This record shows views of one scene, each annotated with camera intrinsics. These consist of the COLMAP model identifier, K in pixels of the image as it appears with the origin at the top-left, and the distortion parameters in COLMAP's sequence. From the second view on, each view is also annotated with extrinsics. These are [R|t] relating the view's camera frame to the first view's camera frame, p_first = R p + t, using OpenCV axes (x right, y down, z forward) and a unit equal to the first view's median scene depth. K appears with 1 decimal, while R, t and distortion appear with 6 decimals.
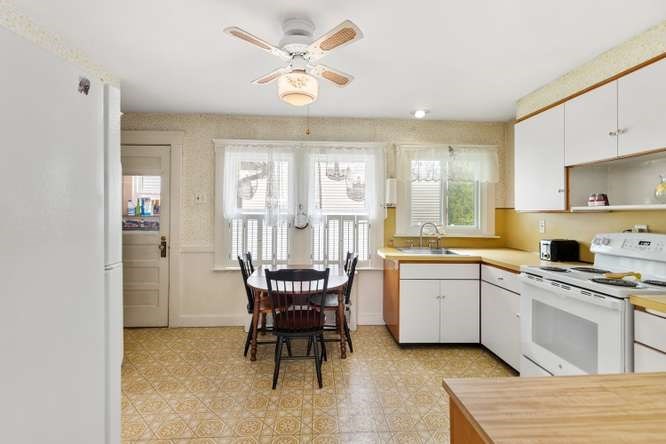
lens RADIAL K [[304.1, 0, 335.7], [0, 304.1, 211.1], [0, 0, 1]] dist [0.002385, -0.001756]
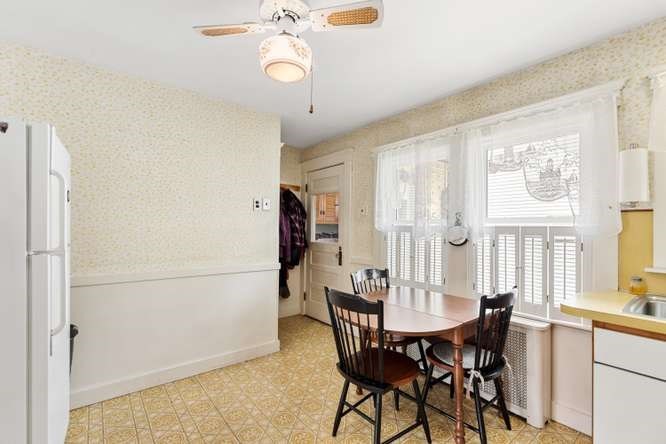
lens RADIAL K [[304.1, 0, 333.6], [0, 304.1, 222.6], [0, 0, 1]] dist [0.002385, -0.001756]
pose [[0.568687, -0.016770, -0.822383, 0.318323], [-0.000780, 0.999781, -0.020927, 0.019030], [0.822554, 0.012543, 0.568549, 0.348702]]
